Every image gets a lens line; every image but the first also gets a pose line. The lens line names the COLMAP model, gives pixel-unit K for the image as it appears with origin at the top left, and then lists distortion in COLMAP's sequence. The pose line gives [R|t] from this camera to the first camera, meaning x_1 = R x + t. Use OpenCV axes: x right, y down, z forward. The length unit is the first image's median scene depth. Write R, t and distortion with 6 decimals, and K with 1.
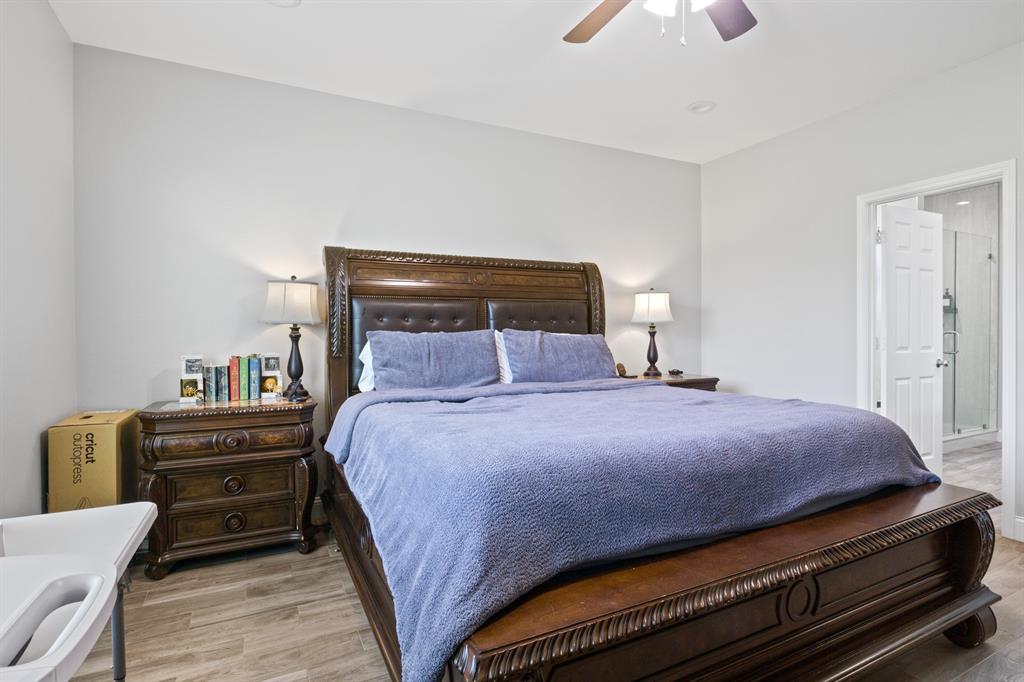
lens RADIAL K [[505.5, 0, 515.1], [0, 505.5, 343.1], [0, 0, 1]] dist [-0.000374, 0.000441]
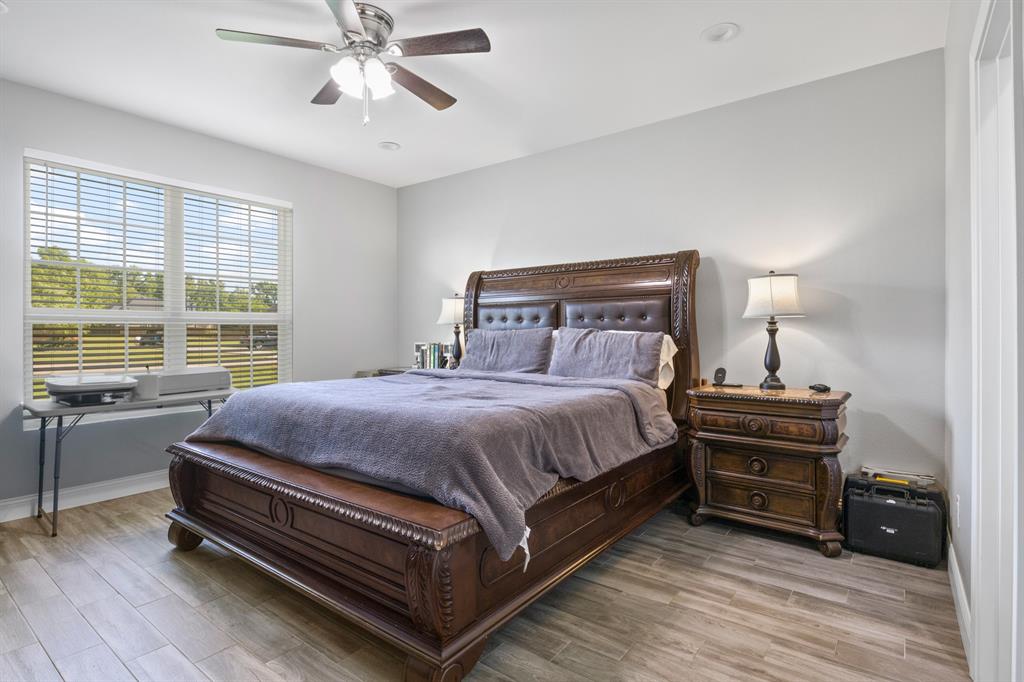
lens RADIAL K [[505.5, 0, 516.7], [0, 505.5, 335.5], [0, 0, 1]] dist [-0.000374, 0.000441]
pose [[0.432083, 0.013583, -0.901732, 0.869728], [-0.013236, 0.999874, 0.008719, -0.016235], [0.901737, 0.008168, 0.432209, 0.381027]]
